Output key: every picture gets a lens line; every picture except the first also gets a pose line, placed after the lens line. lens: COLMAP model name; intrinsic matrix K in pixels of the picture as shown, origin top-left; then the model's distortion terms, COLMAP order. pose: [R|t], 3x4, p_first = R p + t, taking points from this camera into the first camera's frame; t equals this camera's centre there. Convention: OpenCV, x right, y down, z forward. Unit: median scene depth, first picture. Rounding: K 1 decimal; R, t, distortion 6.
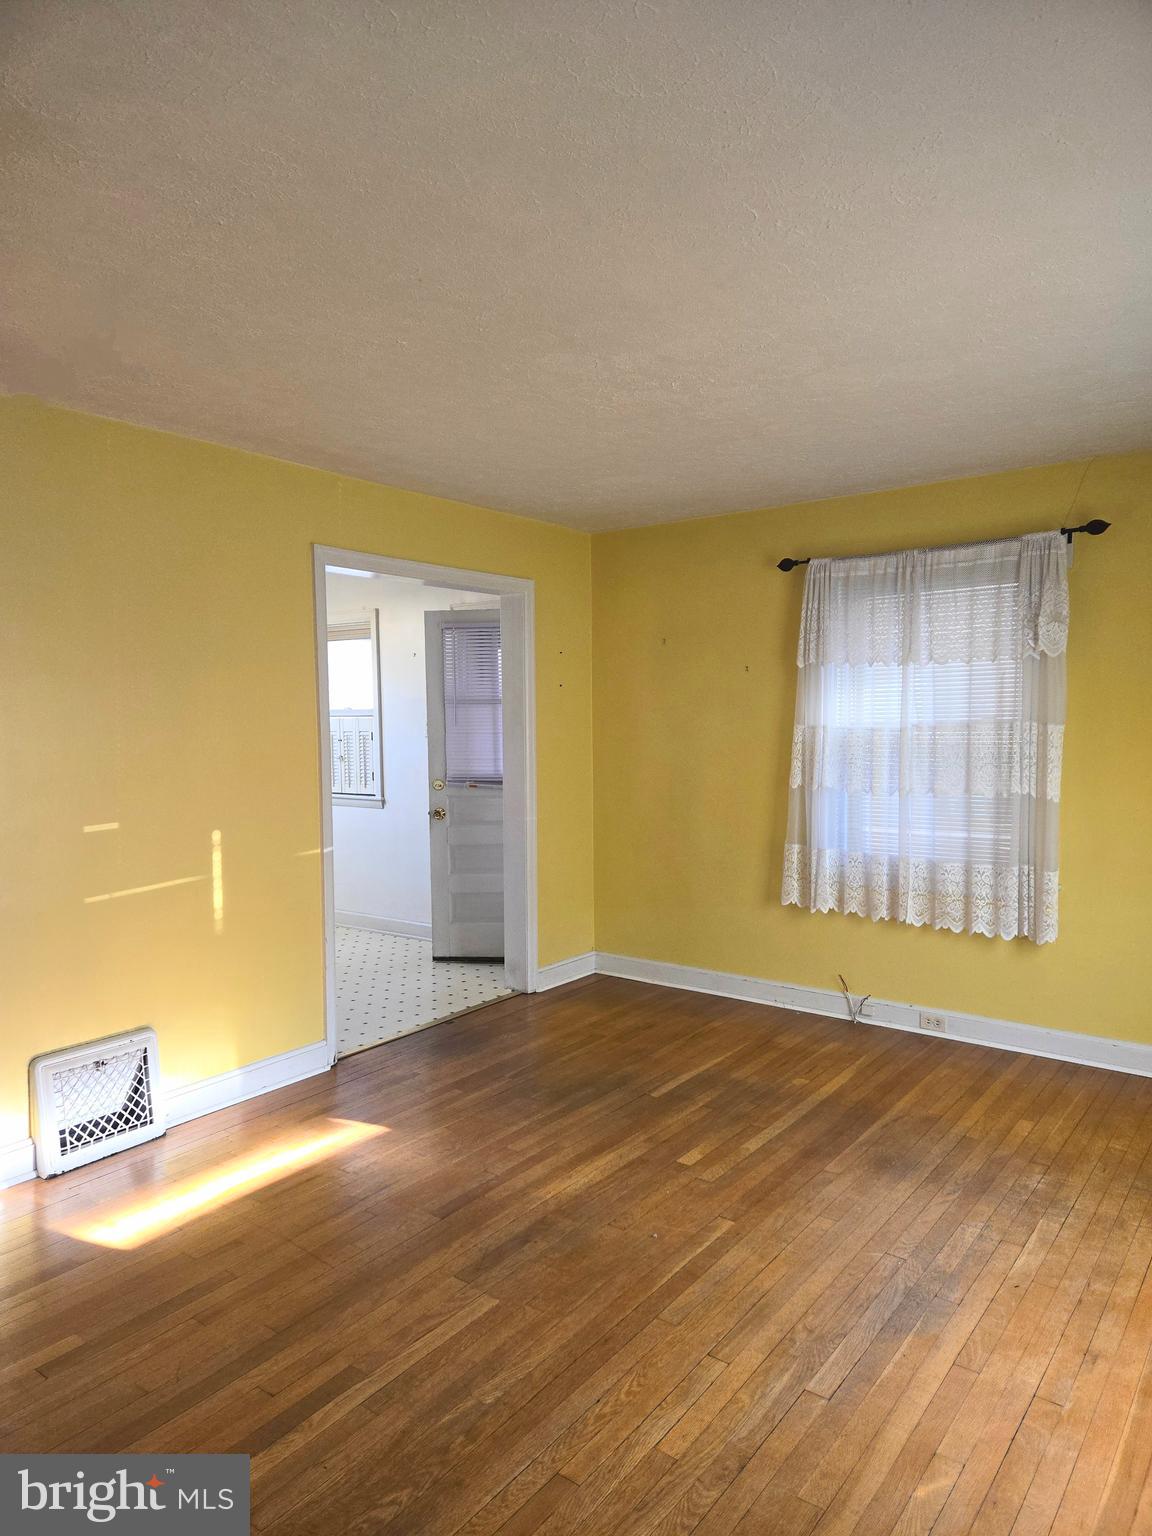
lens RADIAL K [[1026.9, 0, 578.0], [0, 1026.9, 773.2], [0, 0, 1]] dist [0.038948, -0.001794]
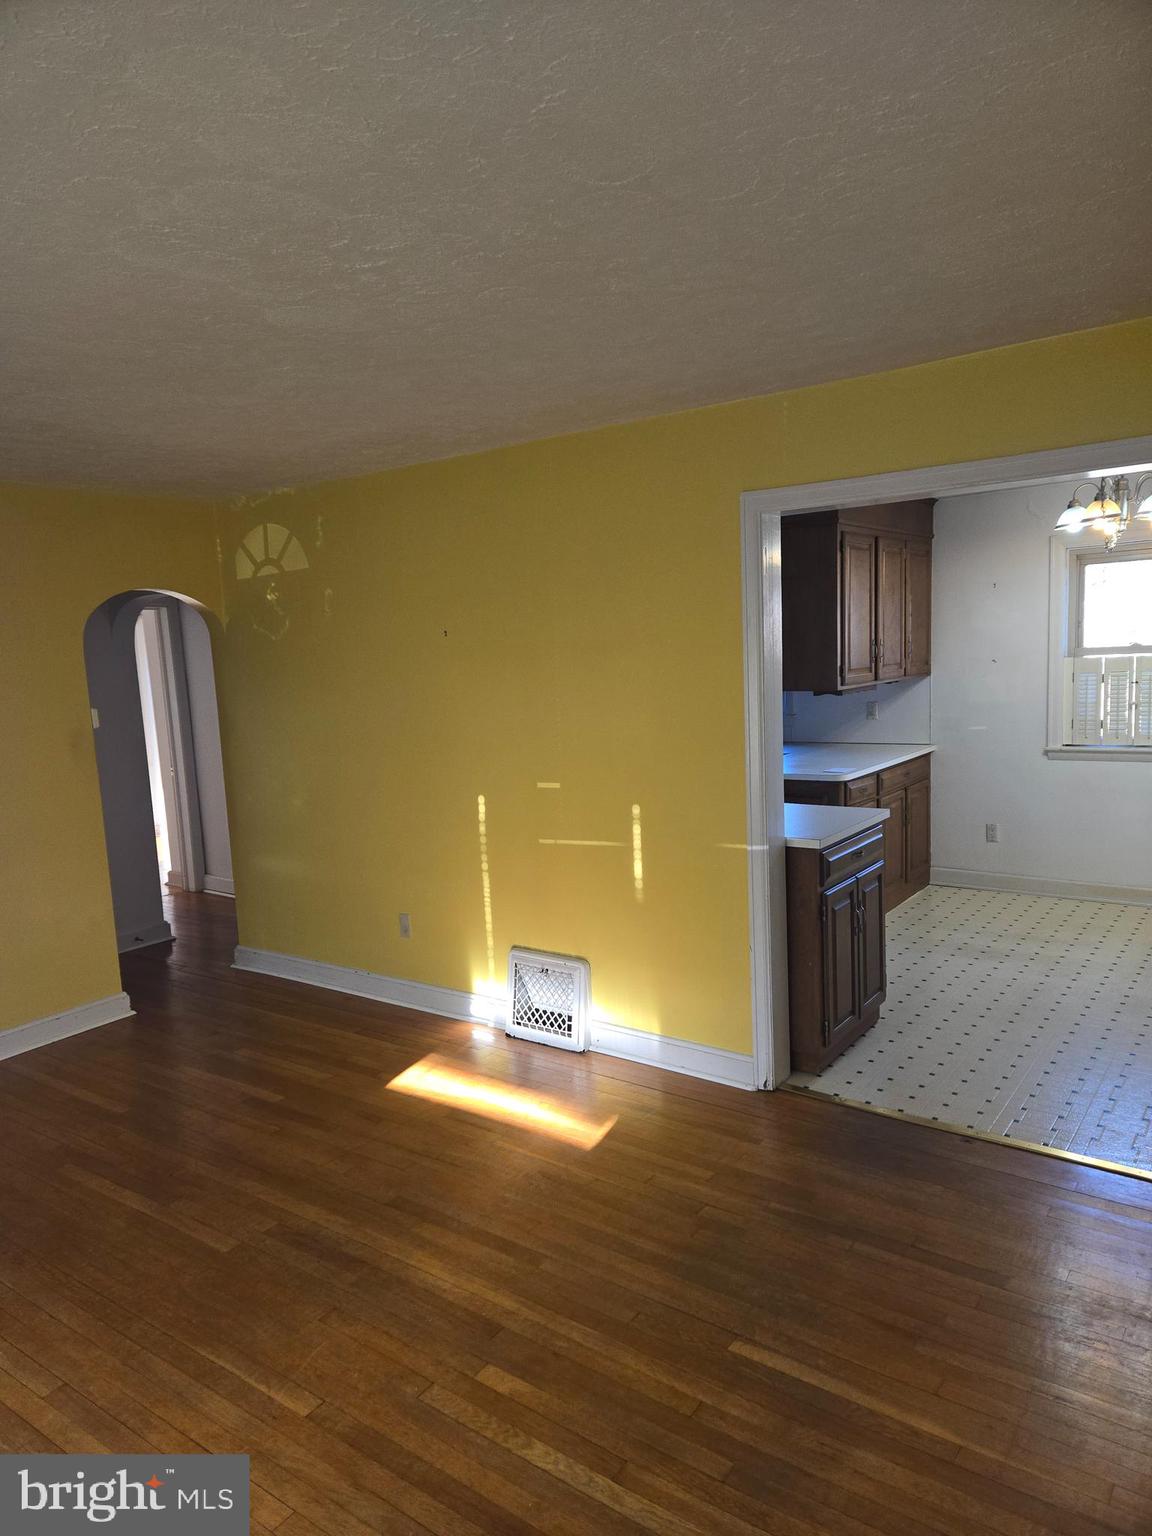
lens RADIAL K [[1026.9, 0, 578.0], [0, 1026.9, 765.8], [0, 0, 1]] dist [0.038948, -0.001794]
pose [[0.017656, 0.135999, -0.990552, 0.715936], [-0.016356, 0.990613, 0.135716, -0.131388], [0.999710, 0.013805, 0.019715, 0.980322]]
